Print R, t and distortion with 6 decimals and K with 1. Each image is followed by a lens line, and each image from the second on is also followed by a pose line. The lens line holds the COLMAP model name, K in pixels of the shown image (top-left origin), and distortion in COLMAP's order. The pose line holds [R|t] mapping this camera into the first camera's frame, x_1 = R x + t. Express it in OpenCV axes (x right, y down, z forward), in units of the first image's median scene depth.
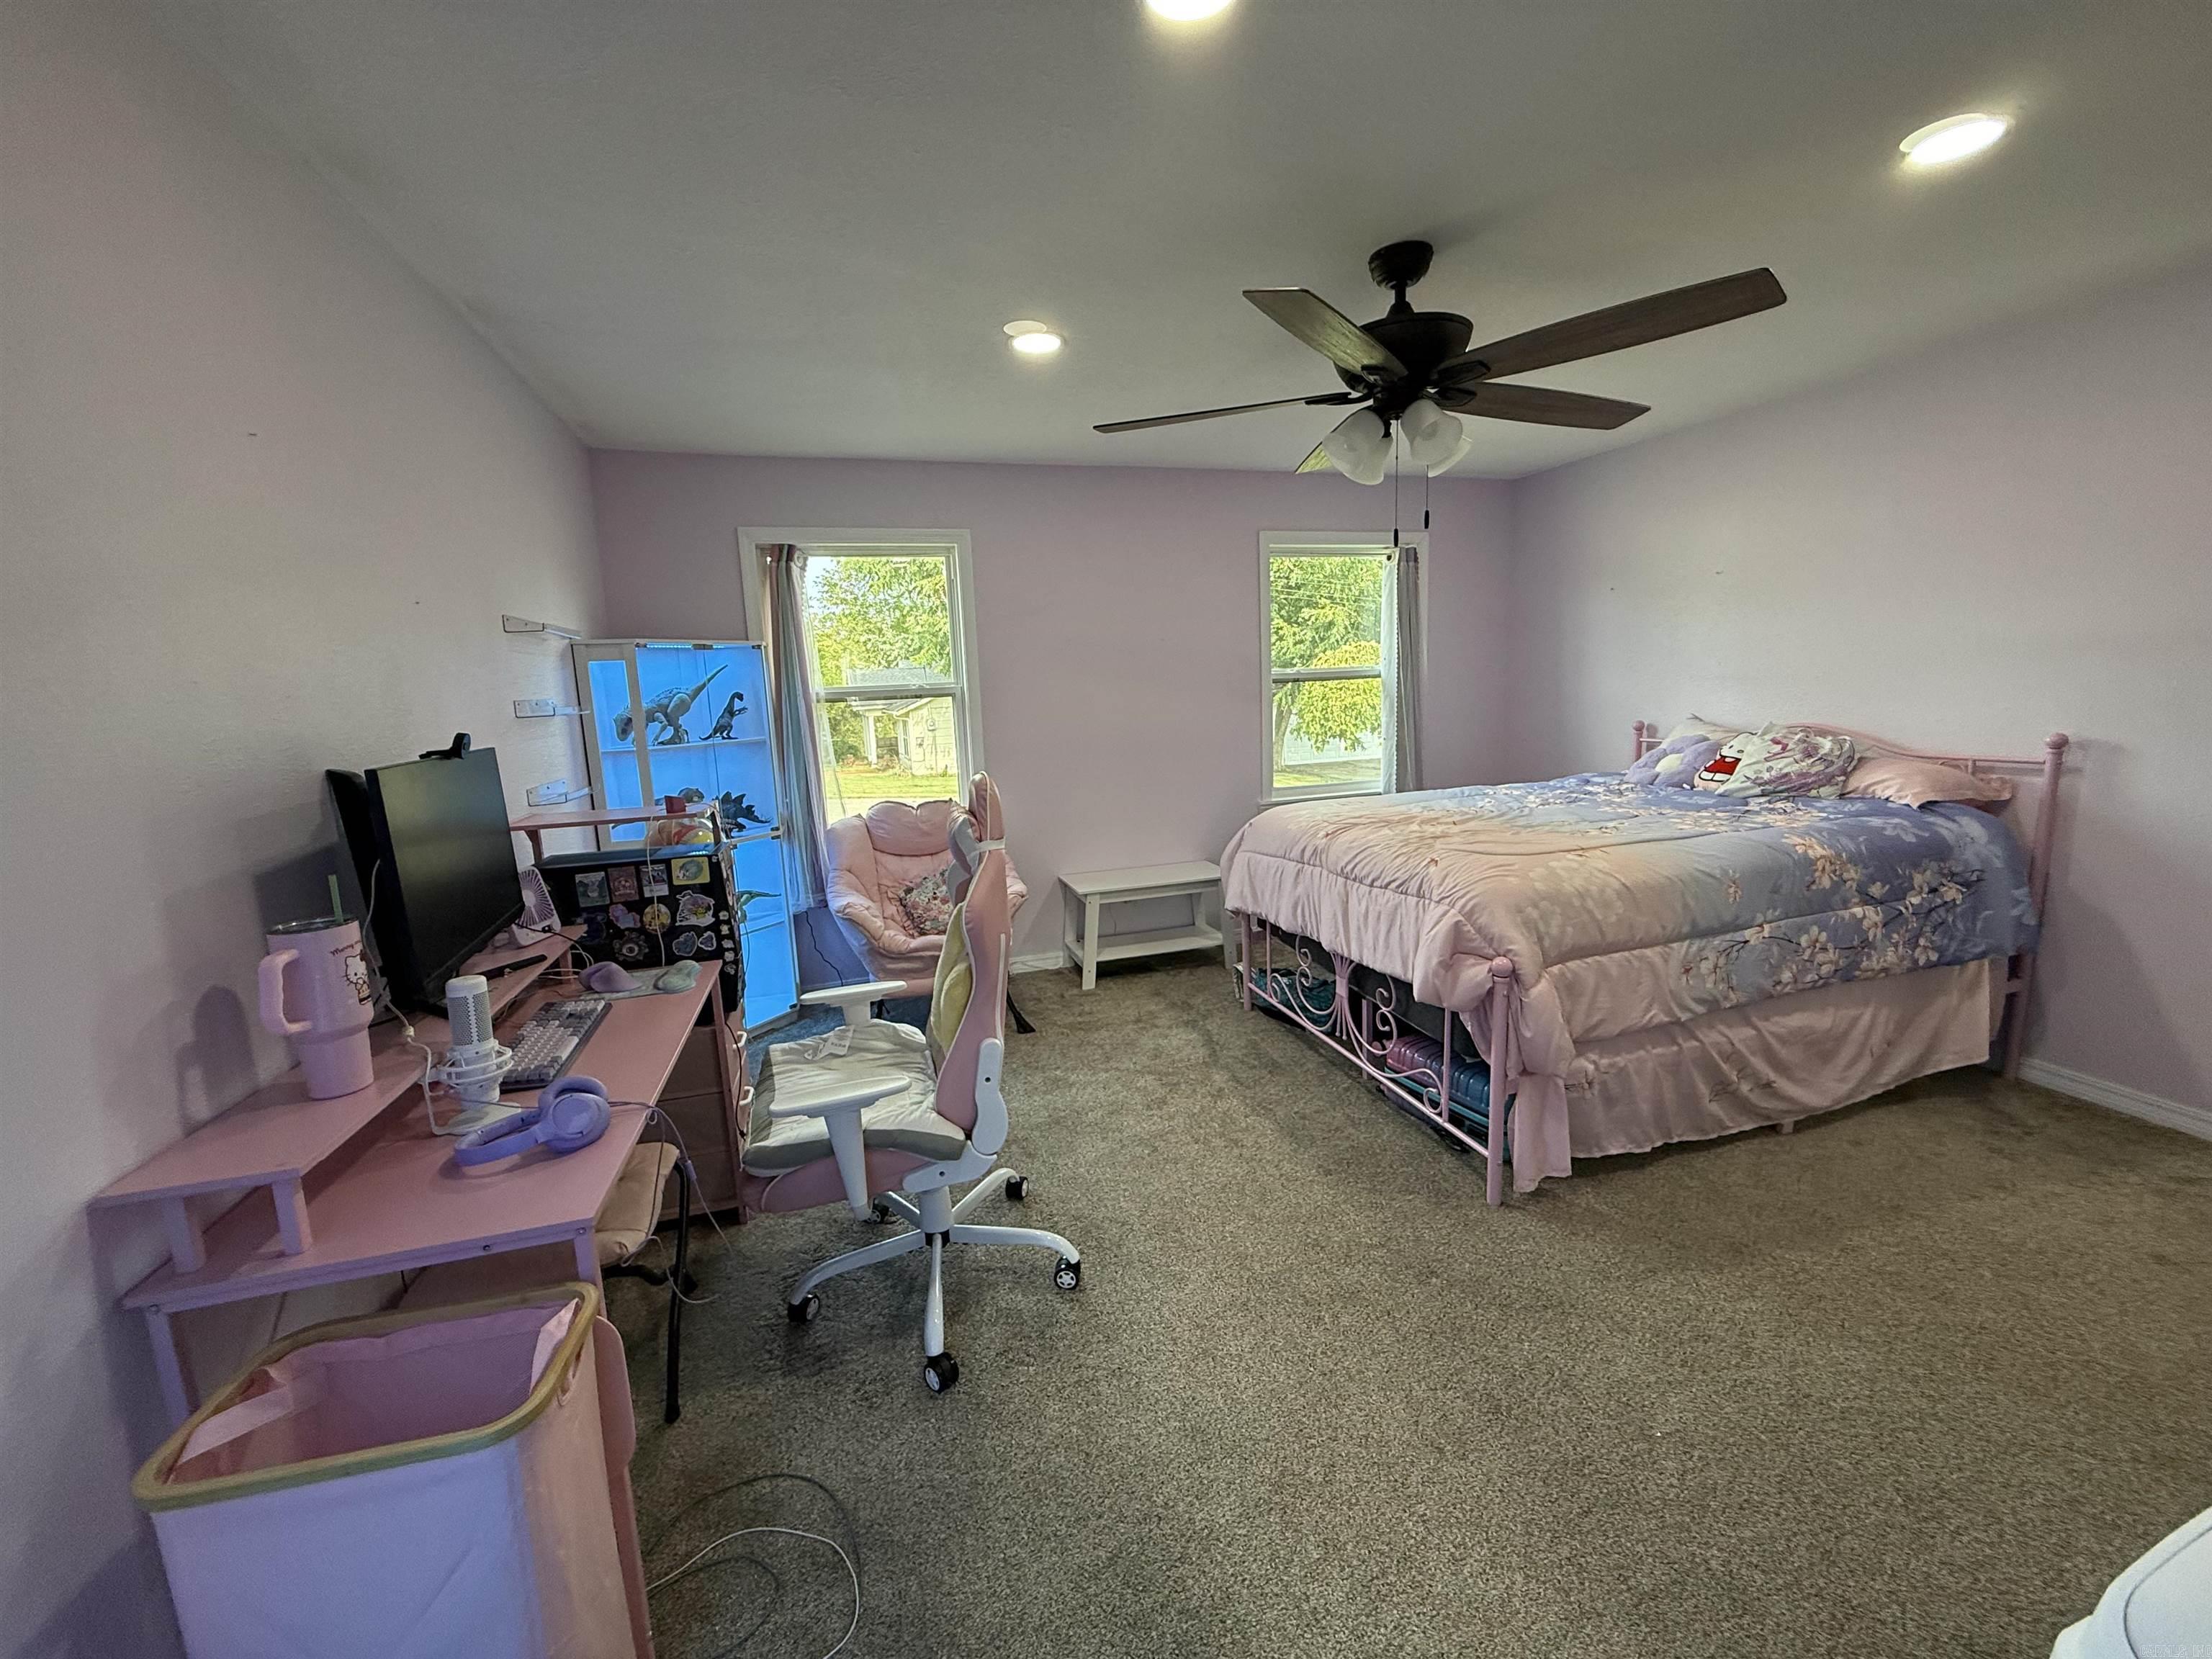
lens RADIAL K [[881.1, 0, 1112.2], [0, 881.1, 822.2], [0, 0, 1]] dist [0.000552, 0.000260]
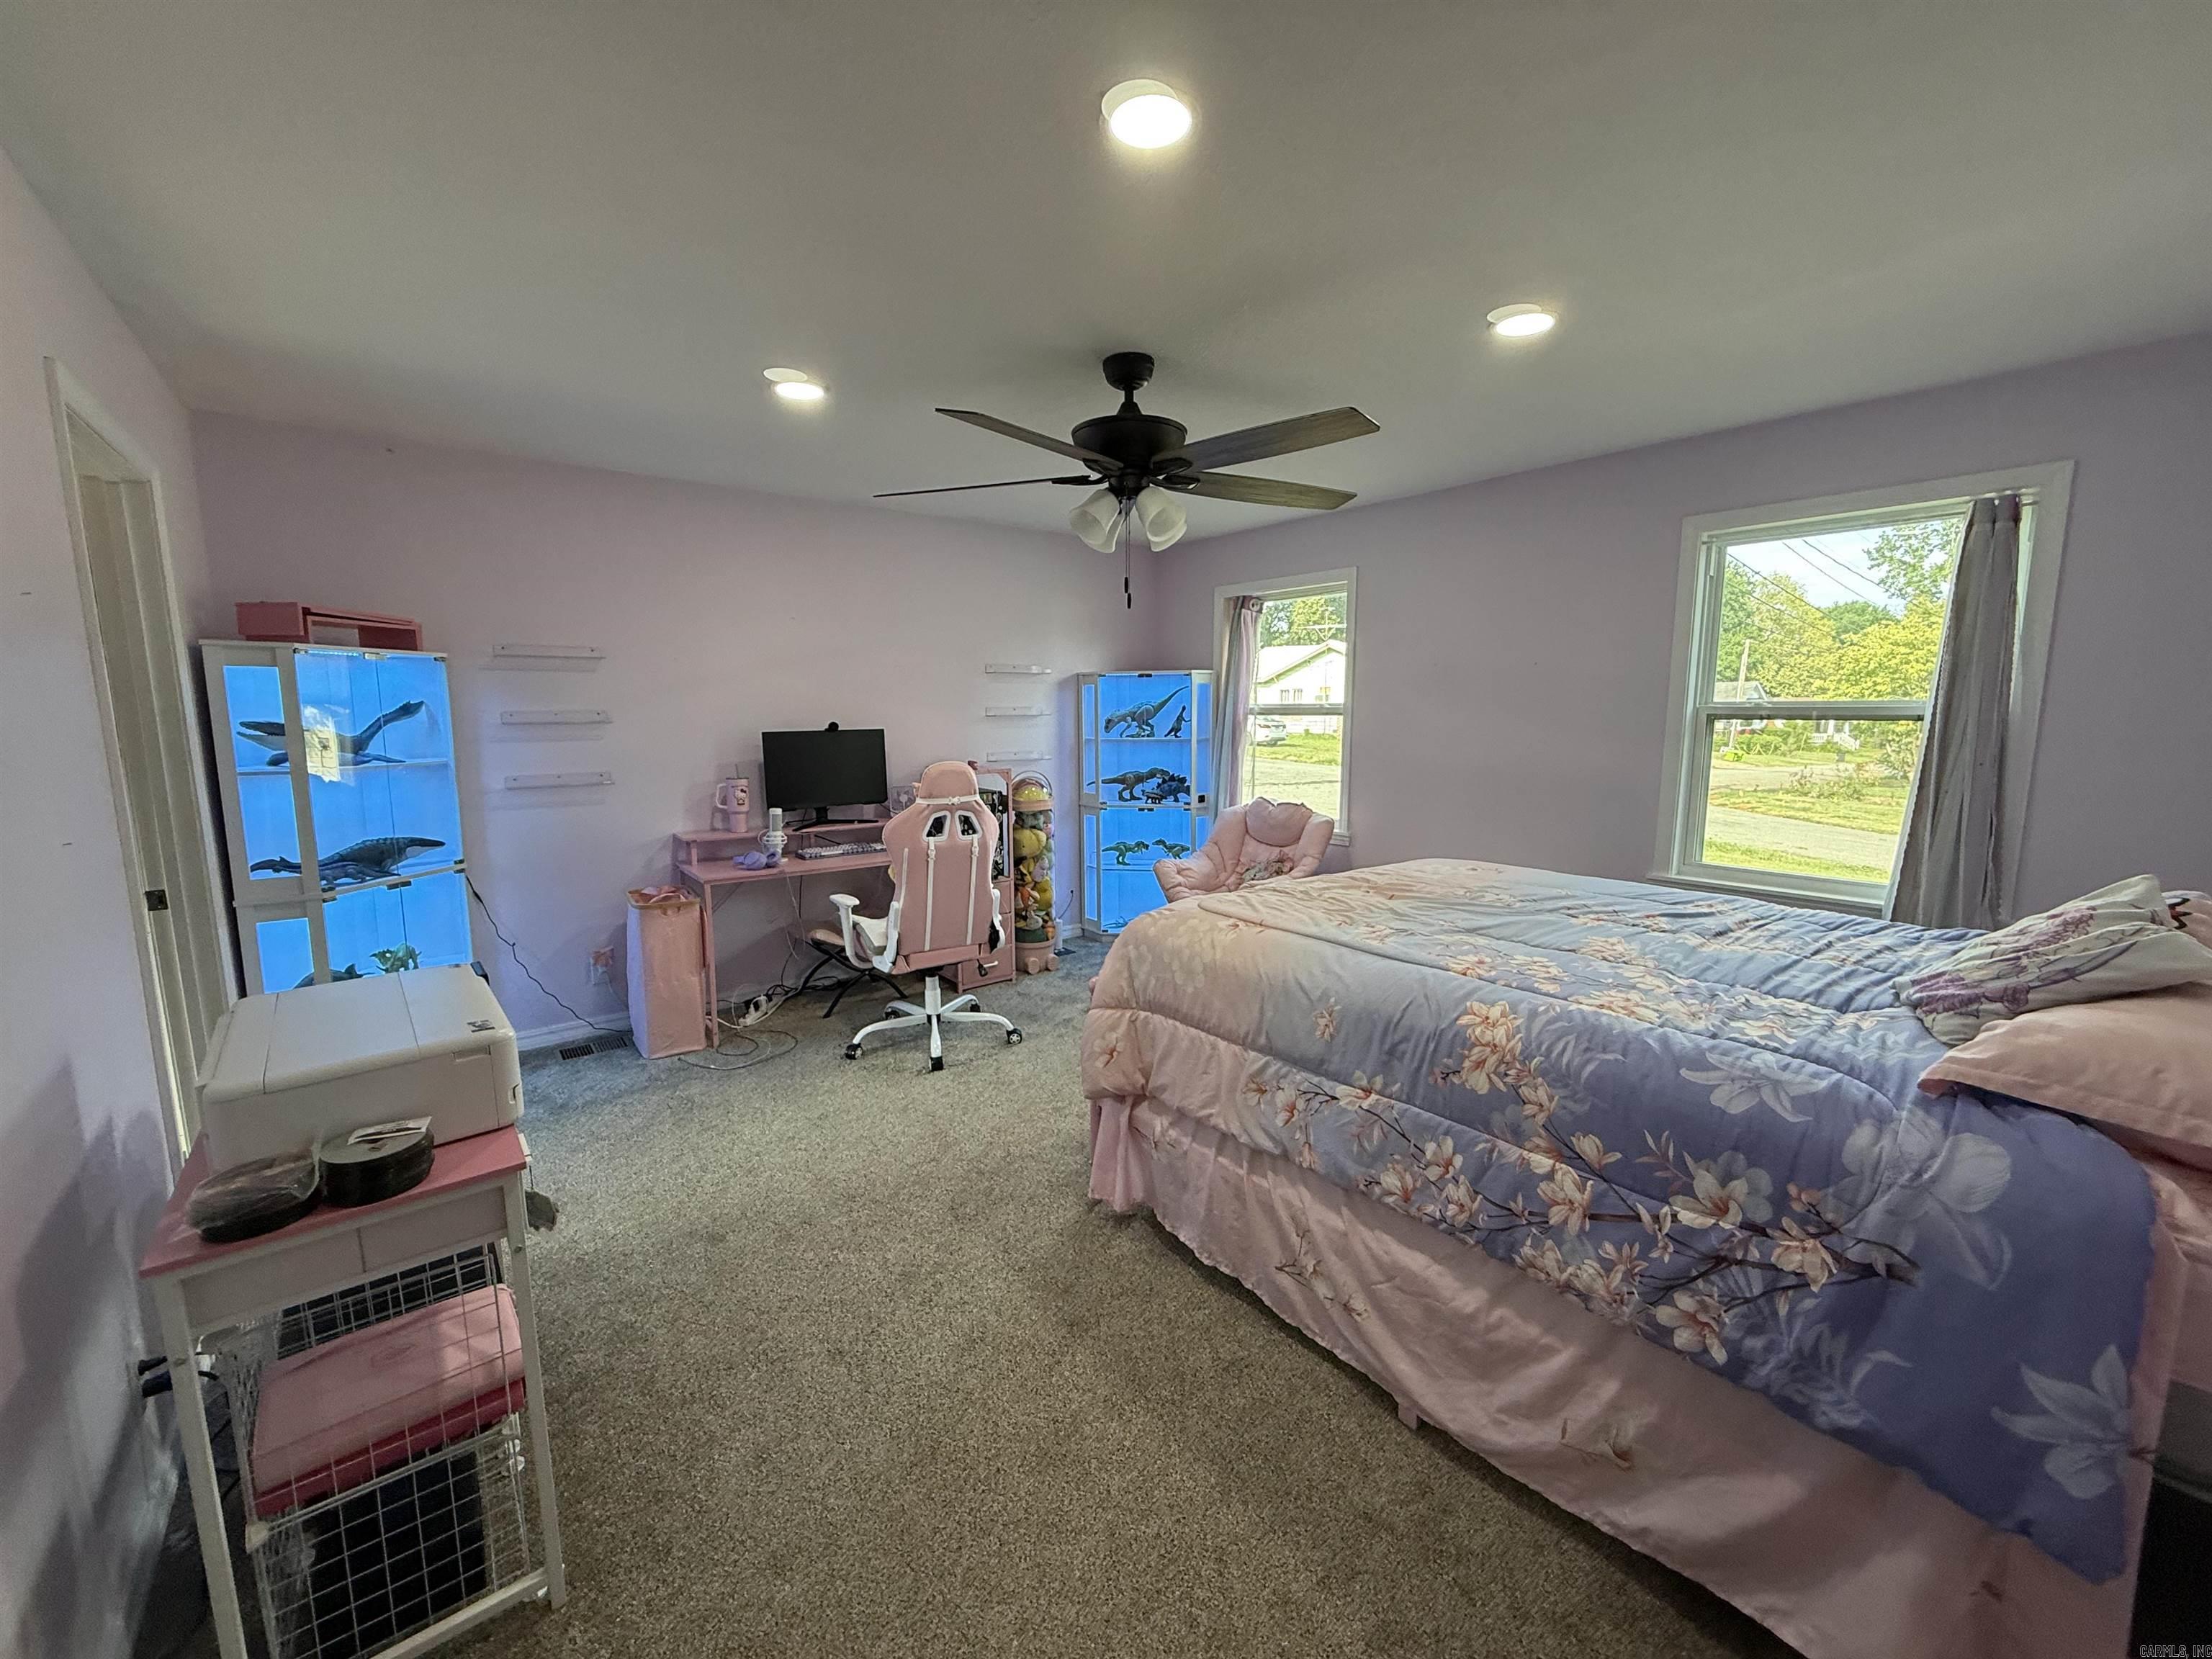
lens RADIAL K [[881.1, 0, 1105.6], [0, 881.1, 824.1], [0, 0, 1]] dist [0.000552, 0.000260]
pose [[0.371505, 0.163881, -0.913853, 1.242230], [-0.154808, 0.981453, 0.113071, -0.141826], [0.915433, 0.099465, 0.389985, 0.485259]]
